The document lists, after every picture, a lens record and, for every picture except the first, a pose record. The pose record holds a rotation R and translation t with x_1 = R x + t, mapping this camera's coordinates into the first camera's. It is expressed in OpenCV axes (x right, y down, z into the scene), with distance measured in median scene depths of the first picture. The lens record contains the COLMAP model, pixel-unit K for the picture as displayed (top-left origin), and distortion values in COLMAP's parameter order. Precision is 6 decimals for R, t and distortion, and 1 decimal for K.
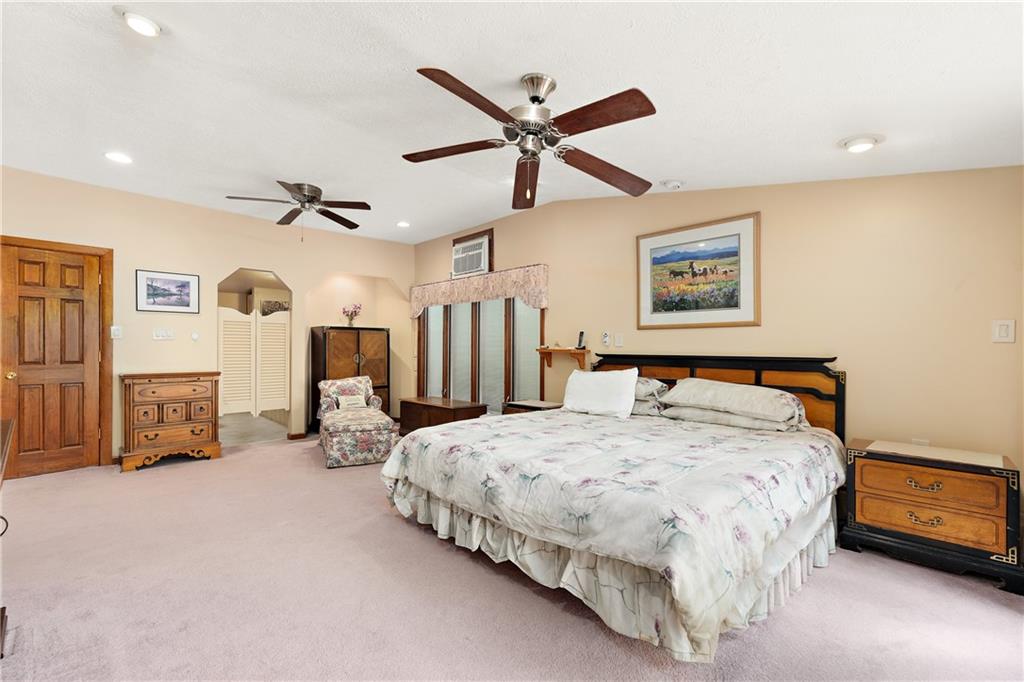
lens RADIAL K [[420.5, 0, 513.0], [0, 420.5, 347.0], [0, 0, 1]] dist [-0.000405, -0.000338]
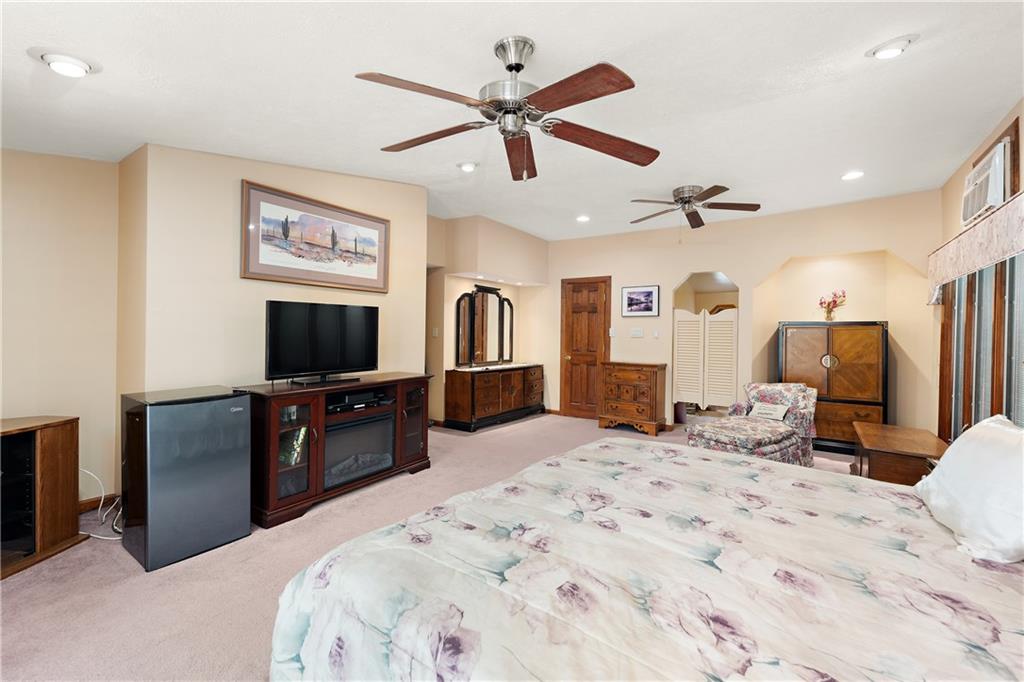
lens RADIAL K [[420.5, 0, 514.6], [0, 420.5, 336.0], [0, 0, 1]] dist [-0.000405, -0.000338]
pose [[0.178694, 0.001794, -0.983903, 0.432326], [-0.014347, 0.999897, -0.000783, -0.016011], [0.983800, 0.014256, 0.178701, 0.405113]]
